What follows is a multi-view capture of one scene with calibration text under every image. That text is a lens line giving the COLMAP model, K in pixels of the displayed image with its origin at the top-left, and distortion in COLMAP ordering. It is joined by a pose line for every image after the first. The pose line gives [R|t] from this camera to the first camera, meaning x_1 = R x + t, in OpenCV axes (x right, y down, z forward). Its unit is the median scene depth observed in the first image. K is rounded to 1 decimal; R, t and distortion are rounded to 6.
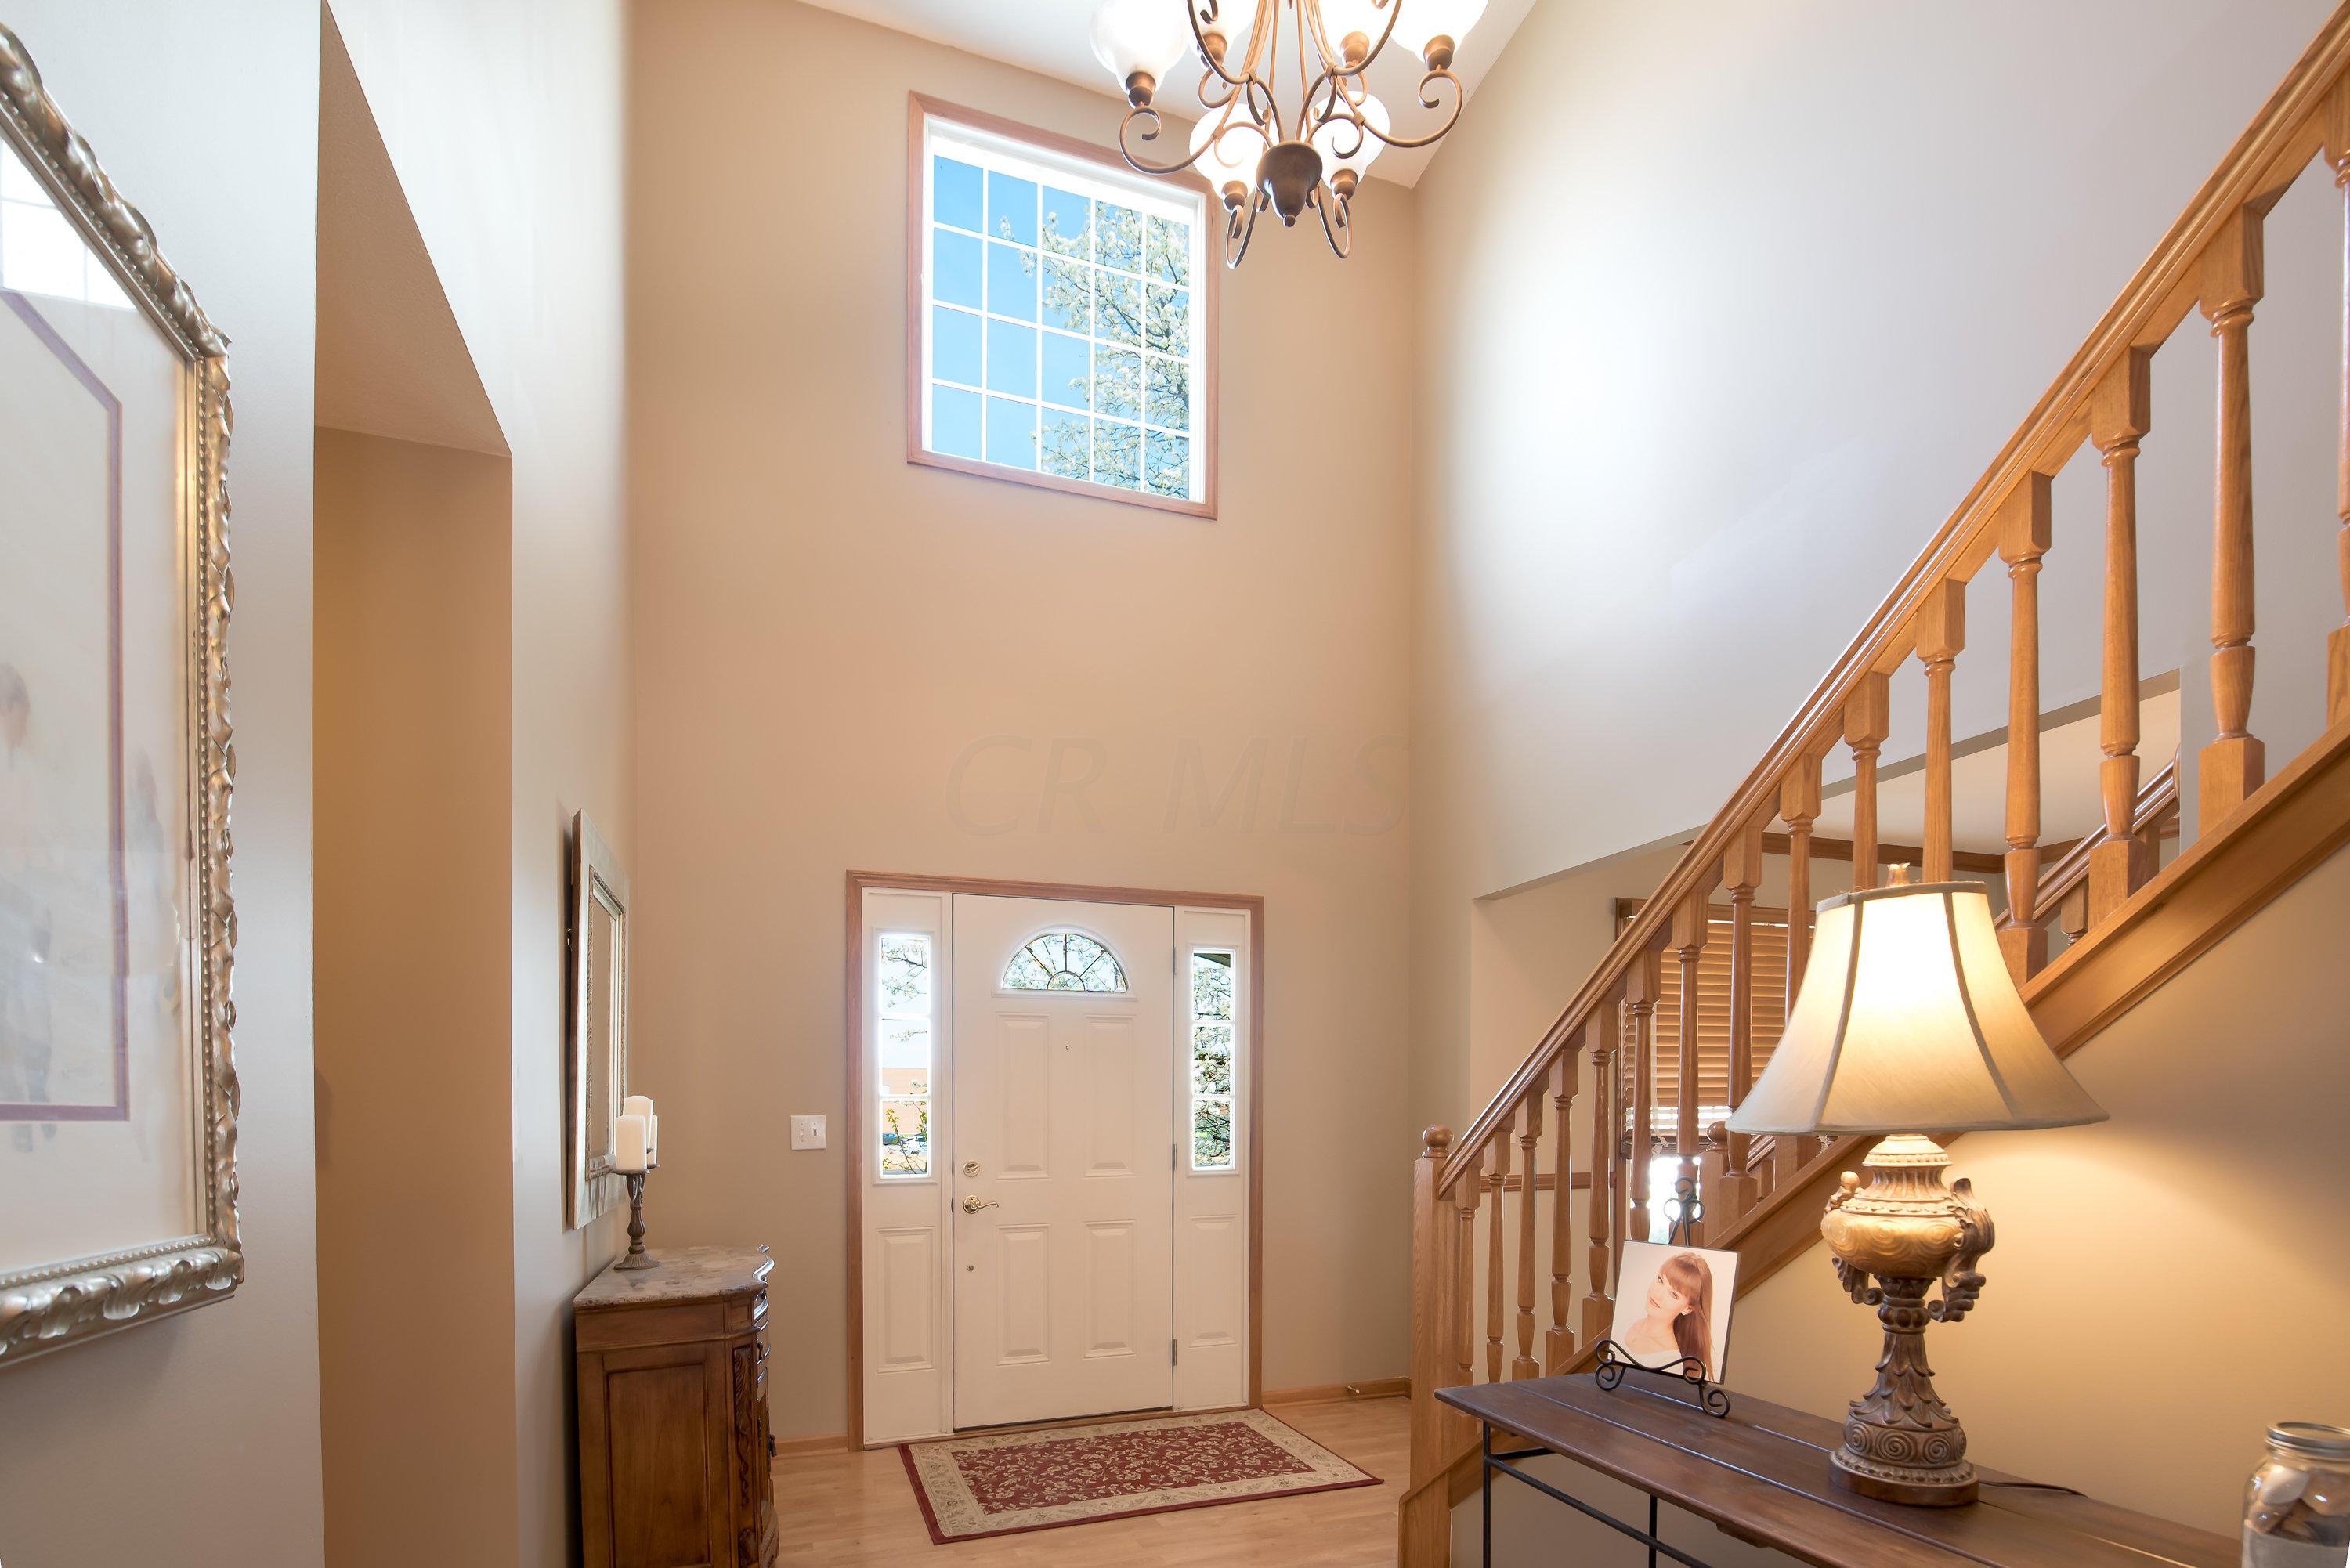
lens RADIAL K [[1029.3, 0, 1157.9], [0, 1029.3, 784.5], [0, 0, 1]] dist [-0.002025, -0.001492]
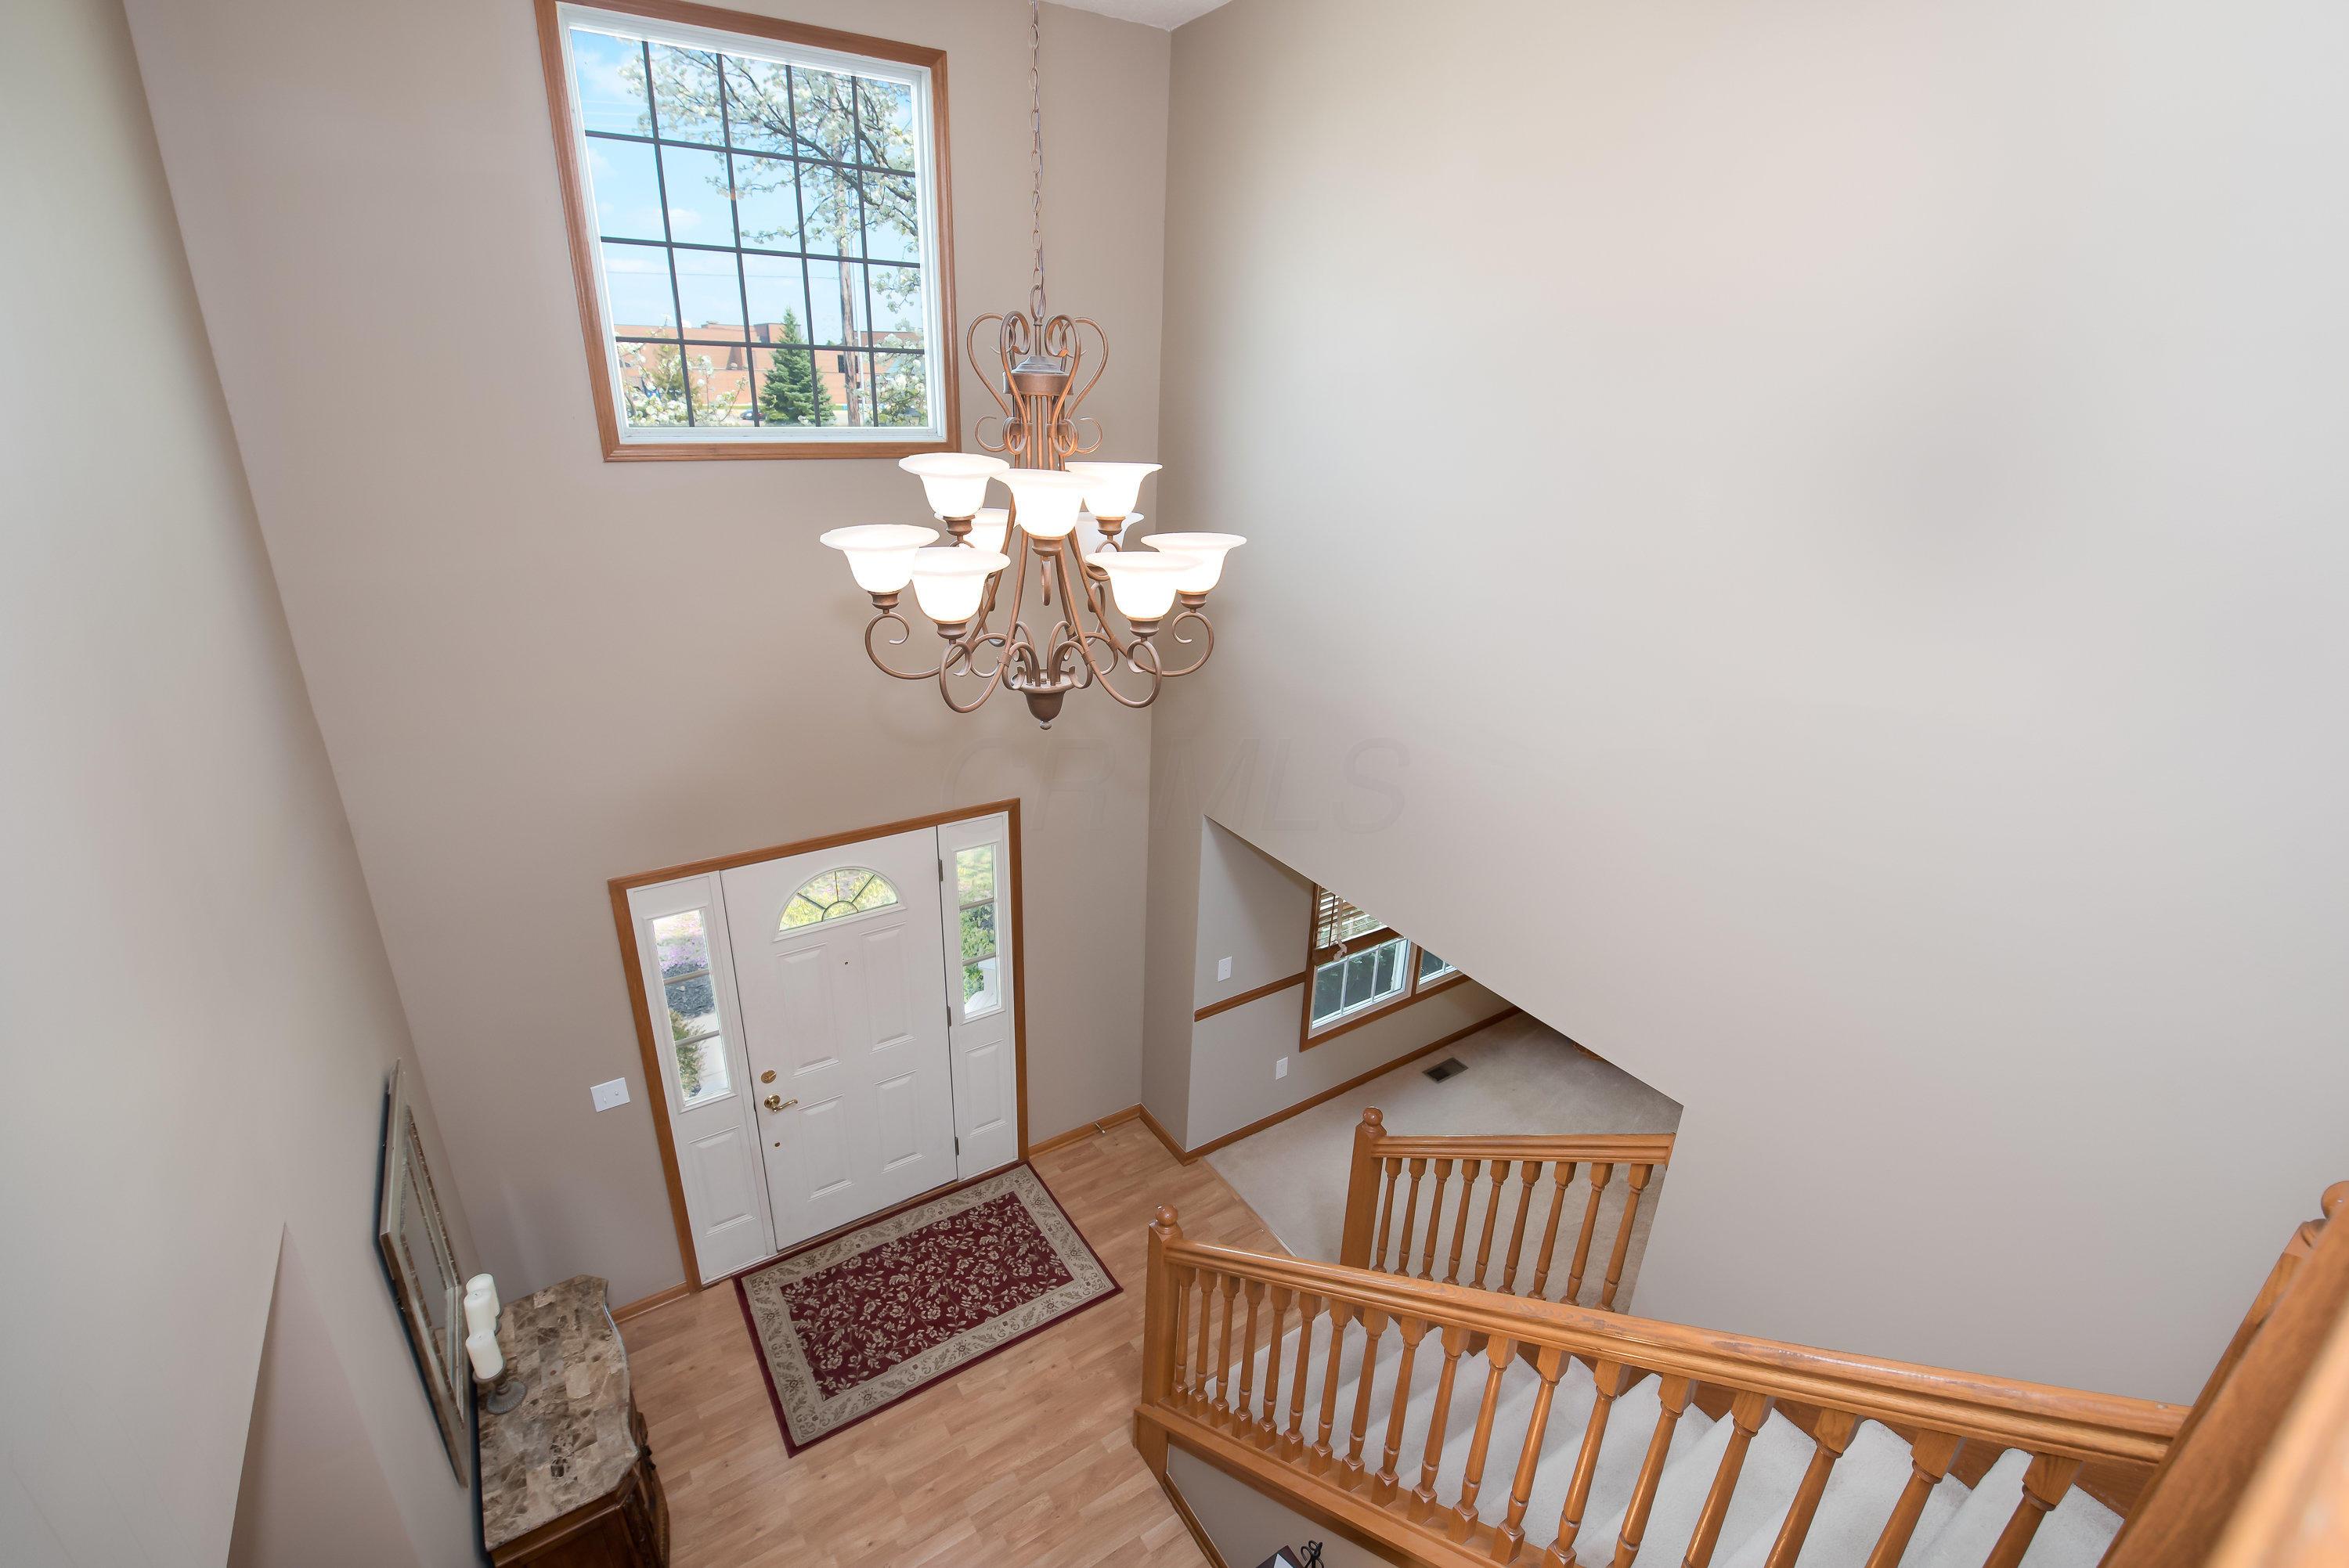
lens RADIAL K [[1028.8, 0, 1159.1], [0, 1028.8, 774.2], [0, 0, 1]] dist [-0.002025, -0.001492]
pose [[0.971820, -0.059835, 0.228005, -0.002891], [-0.030416, 0.927332, 0.373003, -0.376189], [-0.233755, -0.369426, 0.899379, 0.013263]]
